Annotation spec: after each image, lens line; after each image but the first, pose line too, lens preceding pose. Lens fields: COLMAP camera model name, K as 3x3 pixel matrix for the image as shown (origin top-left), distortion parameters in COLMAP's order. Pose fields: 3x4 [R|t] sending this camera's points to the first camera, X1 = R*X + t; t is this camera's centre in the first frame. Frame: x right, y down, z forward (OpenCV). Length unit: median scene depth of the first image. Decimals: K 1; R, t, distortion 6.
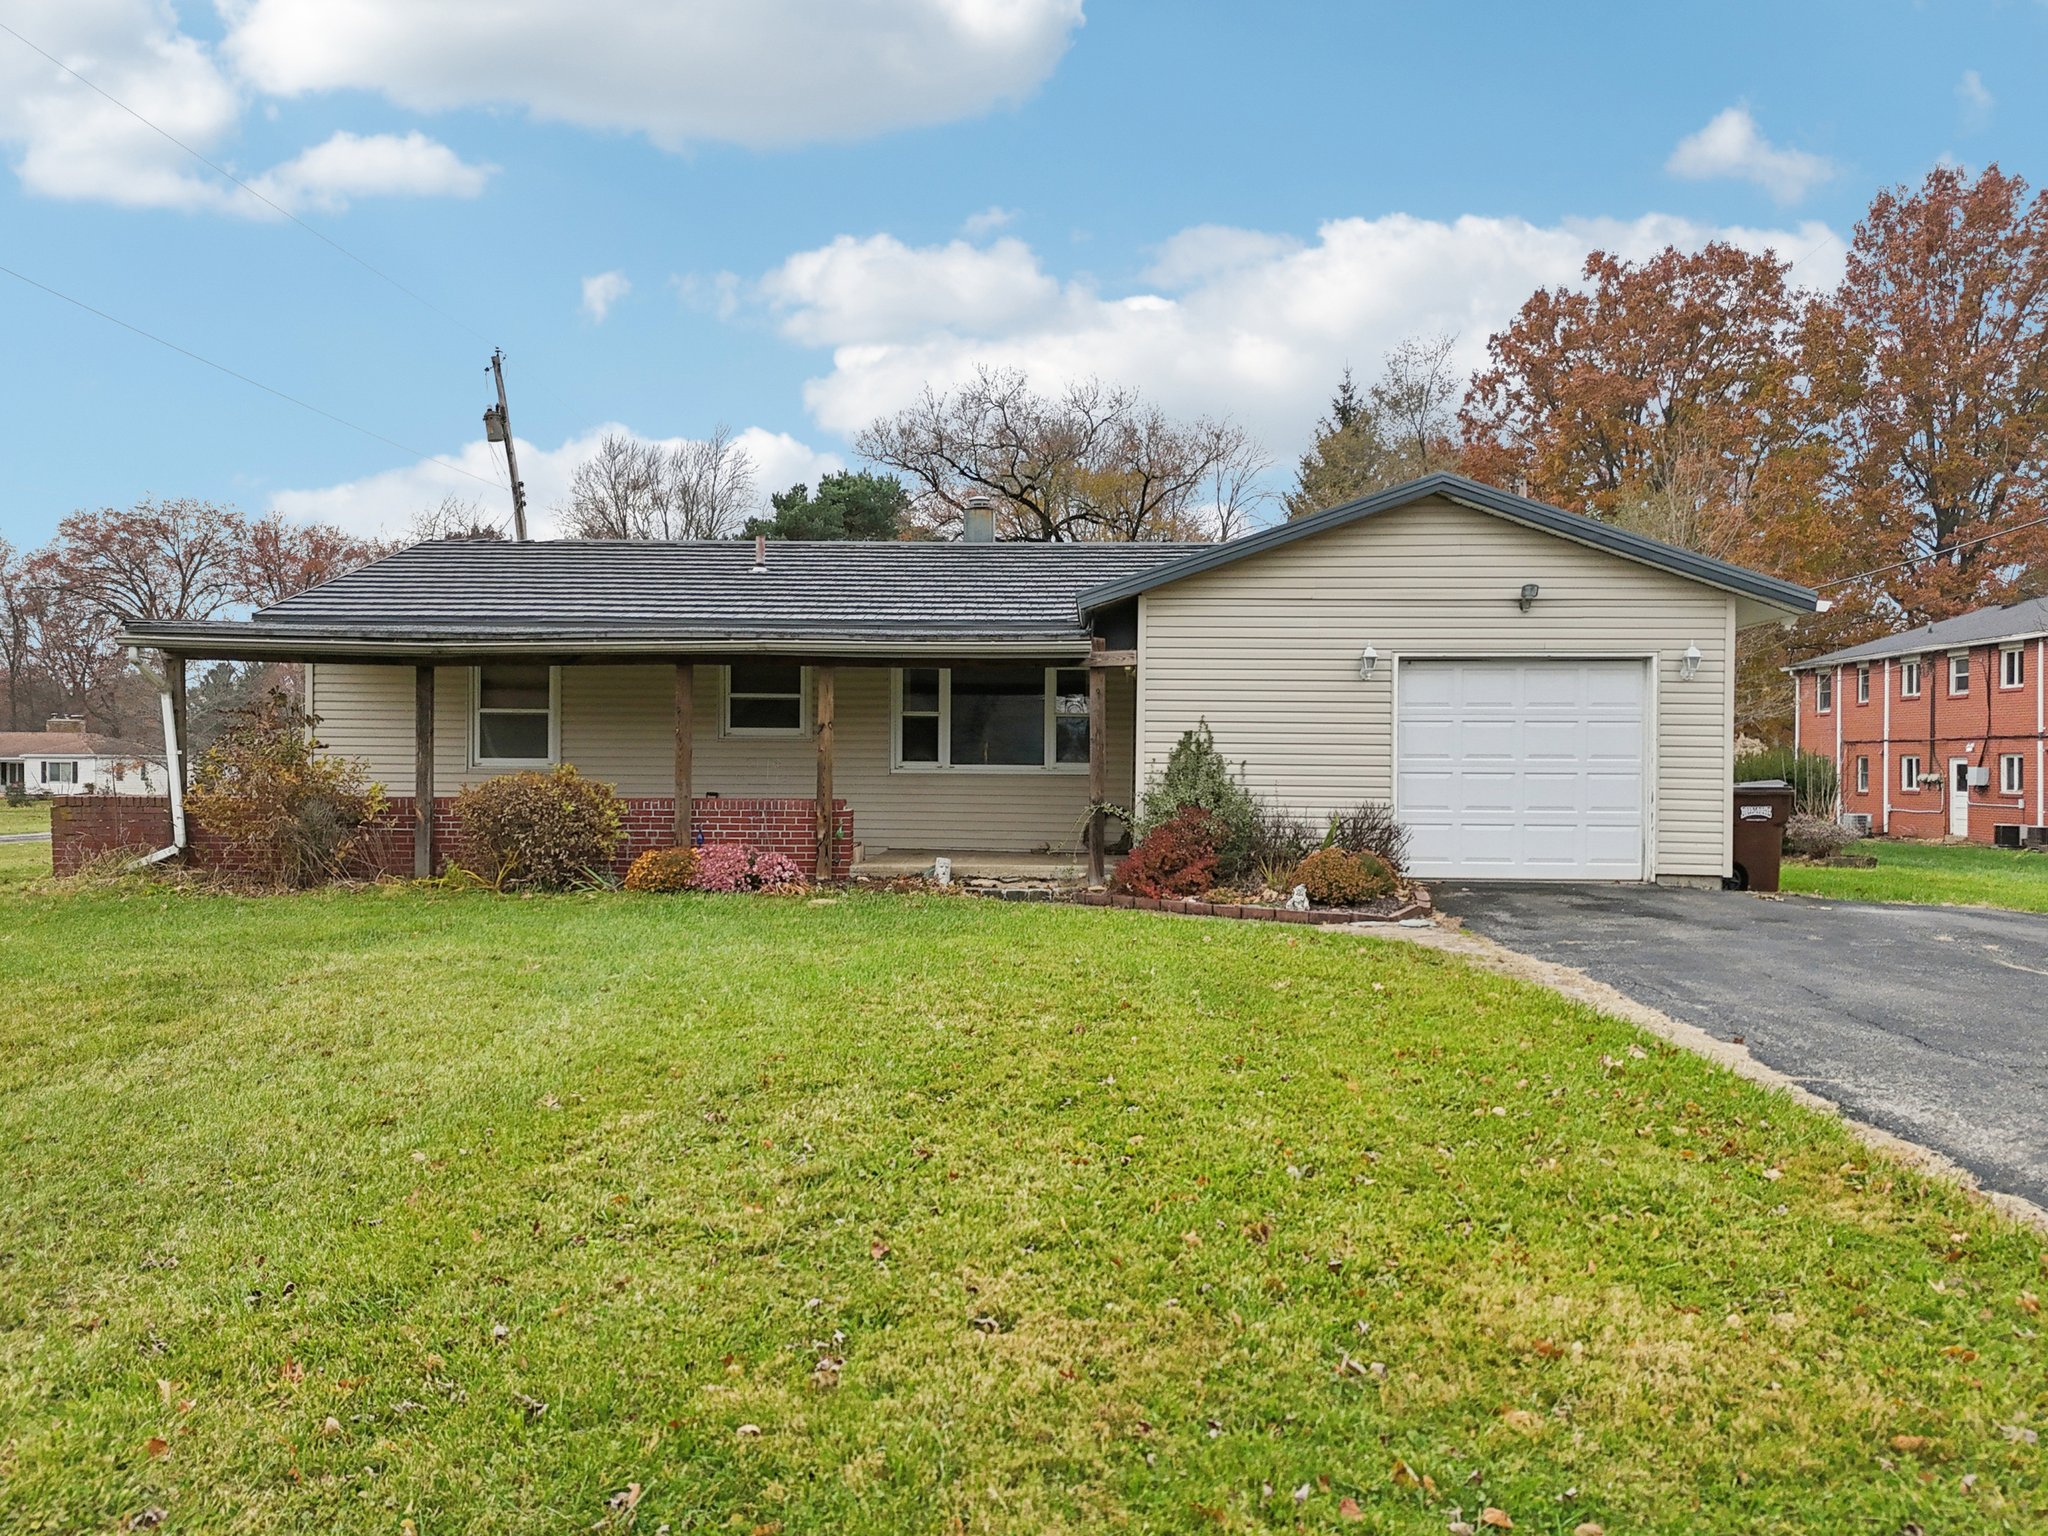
lens RADIAL K [[1438.0, 0, 1024.0], [0, 1438.0, 768.0], [0, 0, 1]] dist [0.000273, 0.002480]
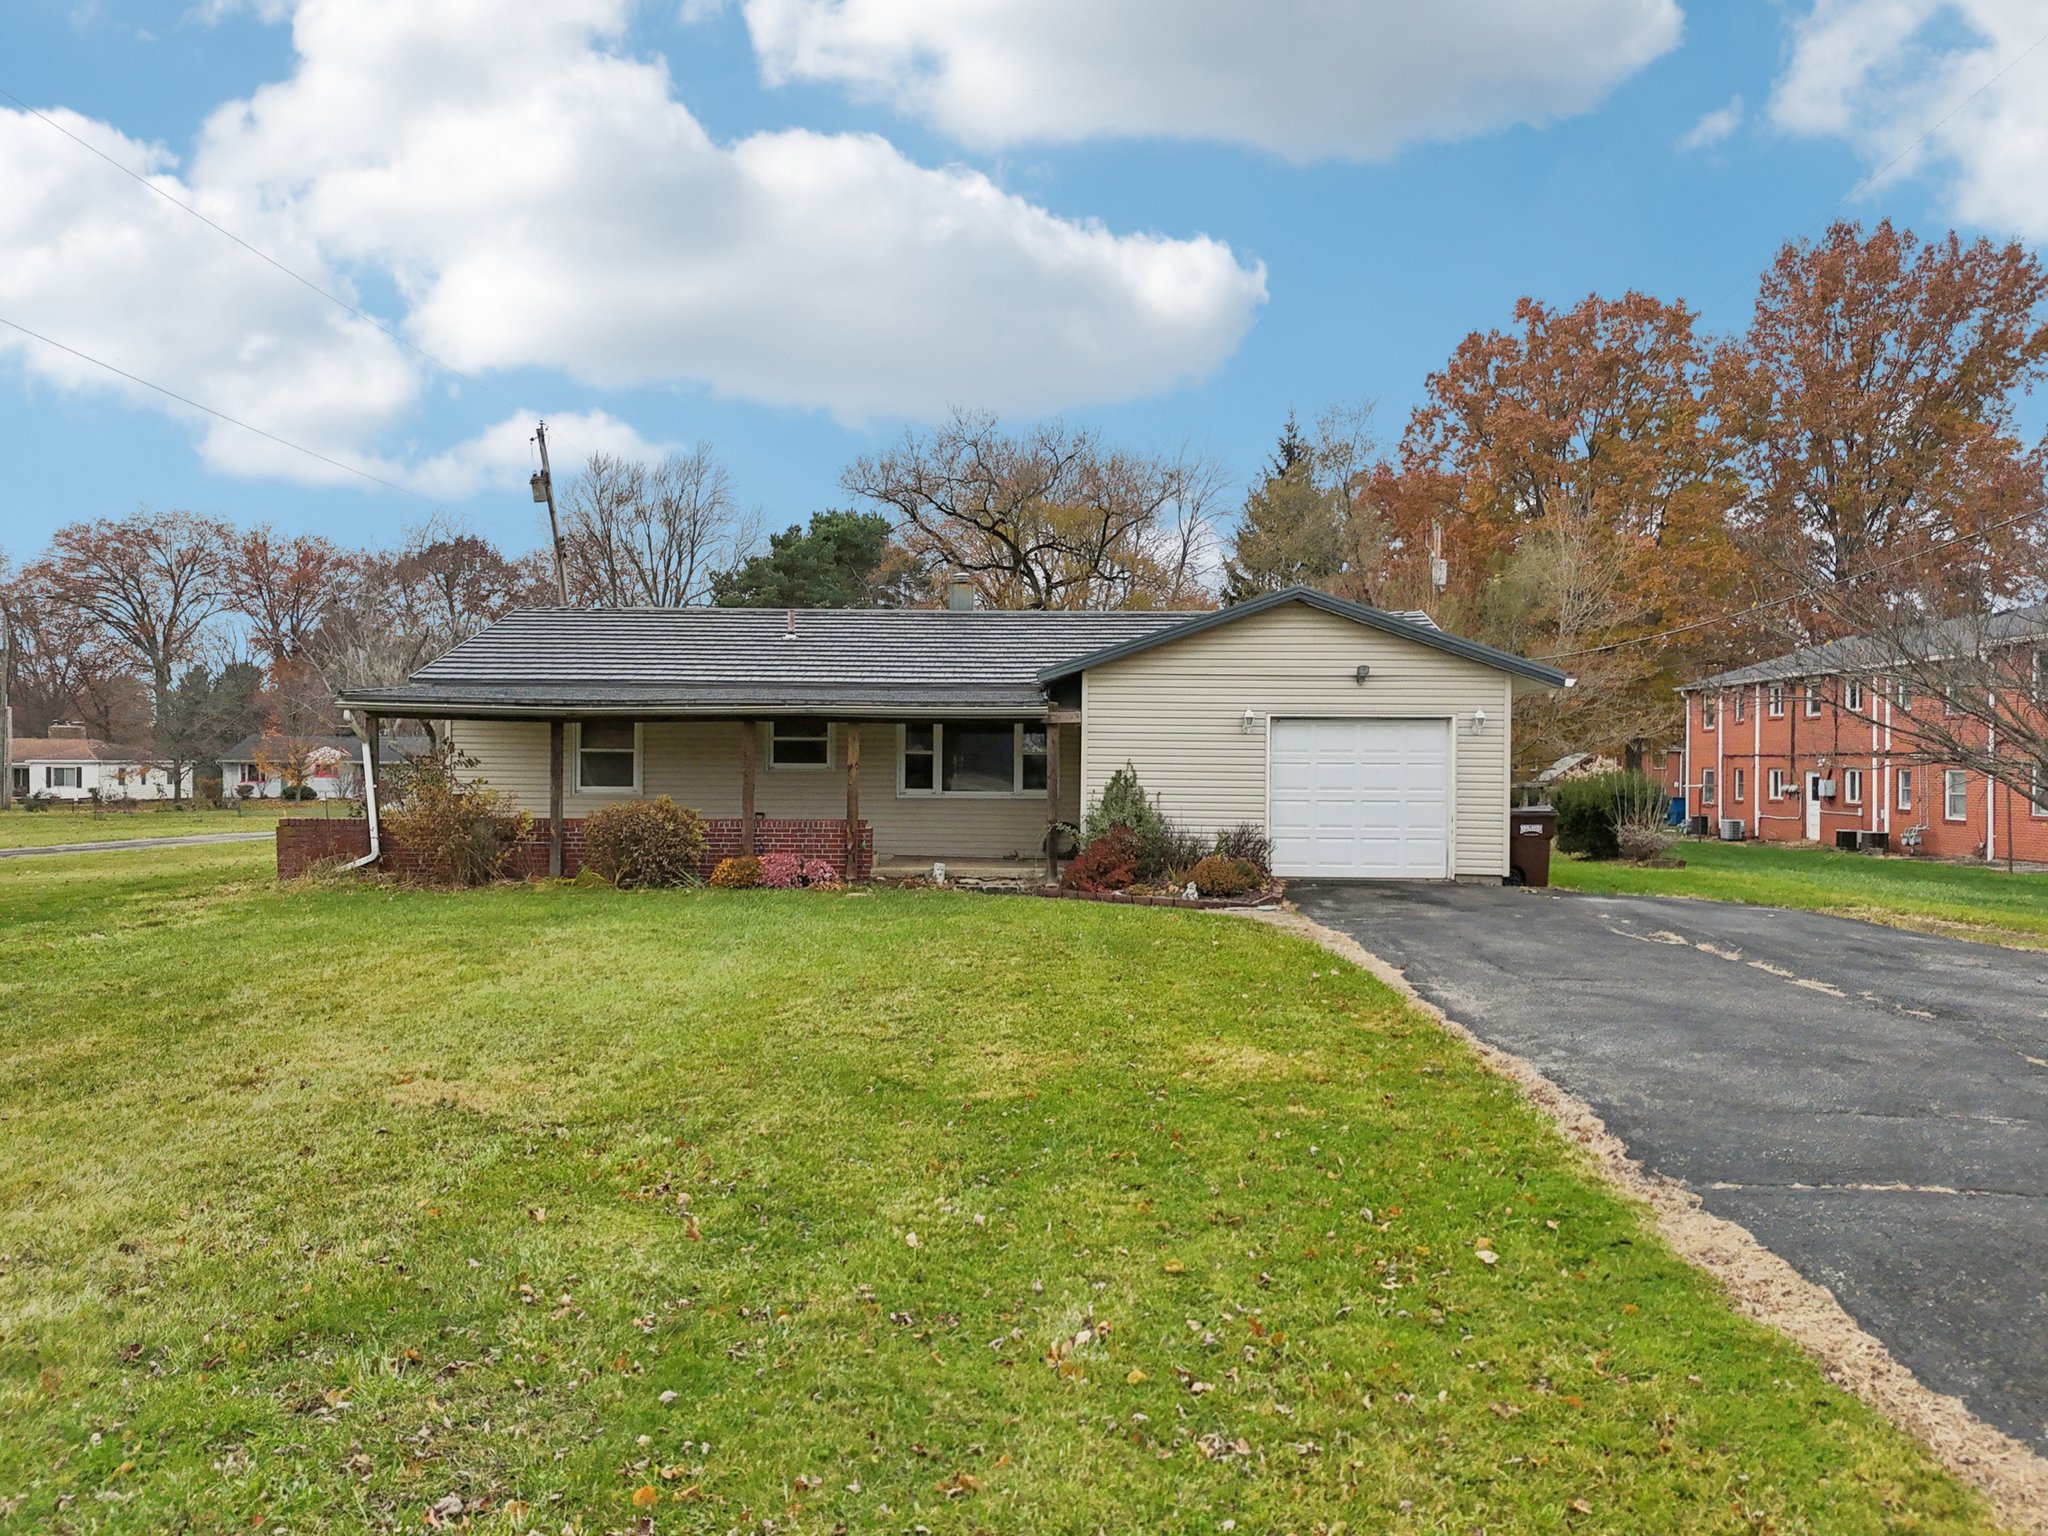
lens RADIAL K [[1441.5, 0, 1024.0], [0, 1441.5, 768.0], [0, 0, 1]] dist [0.005761, -0.002750]
pose [[0.999783, -0.000169, 0.020837, -0.001341], [0.000159, 1.000000, 0.000446, -0.008427], [-0.020837, -0.000443, 0.999783, -0.110541]]
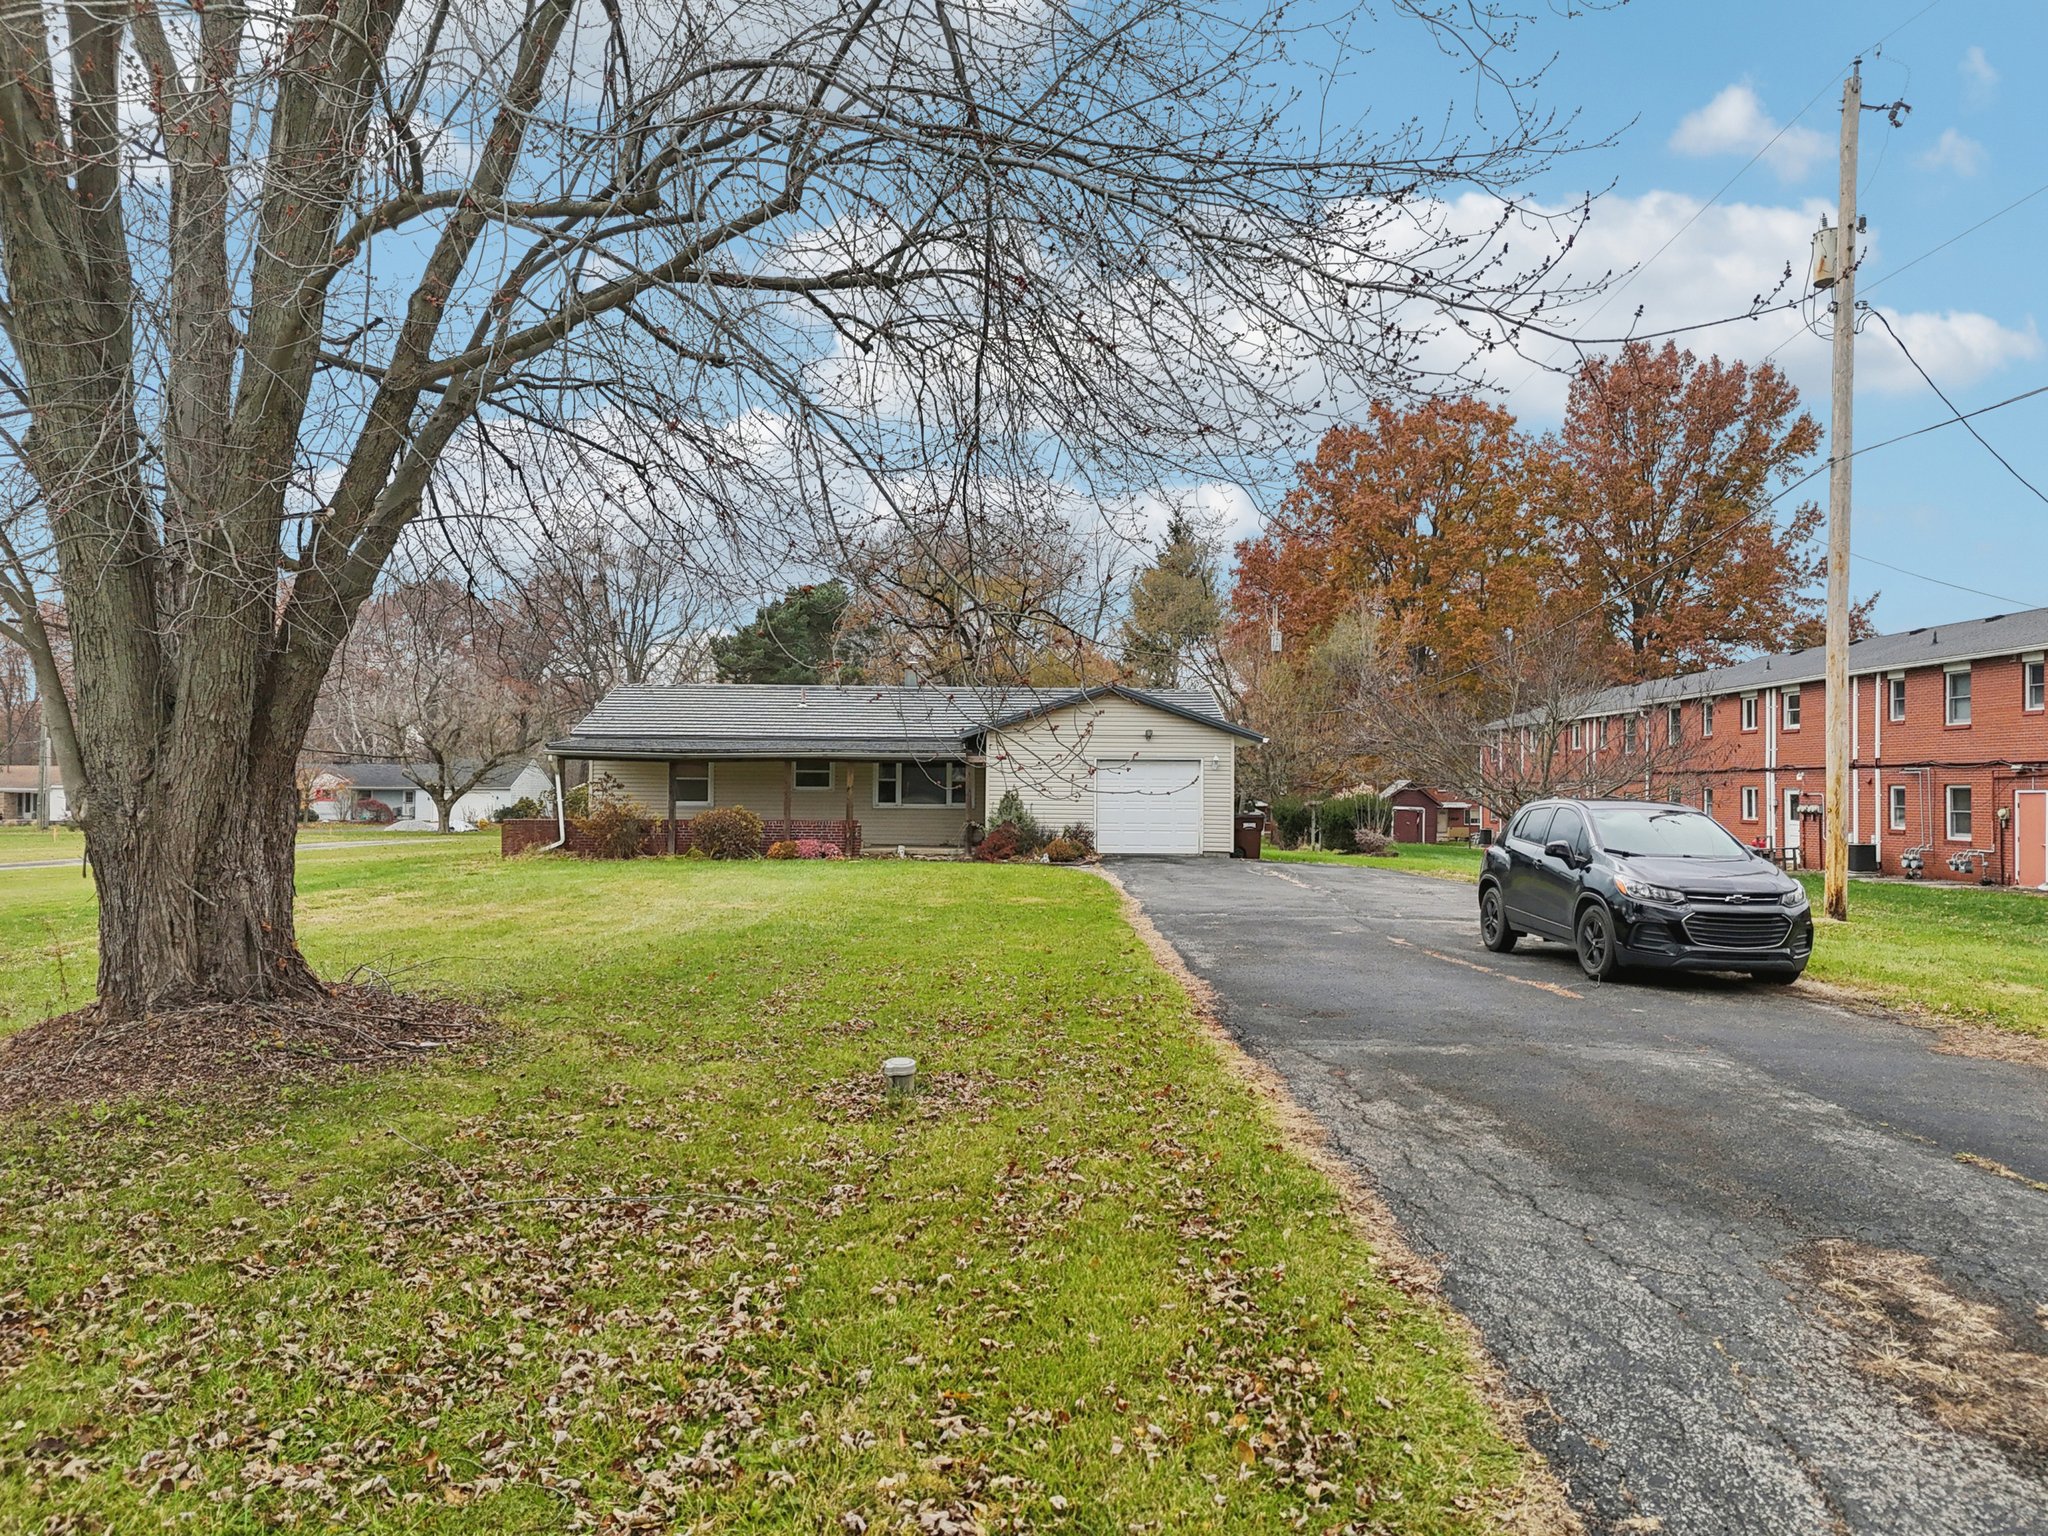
lens RADIAL K [[1441.5, 0, 1024.0], [0, 1441.5, 768.0], [0, 0, 1]] dist [0.005761, -0.002750]
pose [[0.997973, 0.001170, 0.063627, -0.002273], [-0.000035, 0.999841, -0.017842, -0.006094], [-0.063638, 0.017803, 0.997814, -0.393144]]
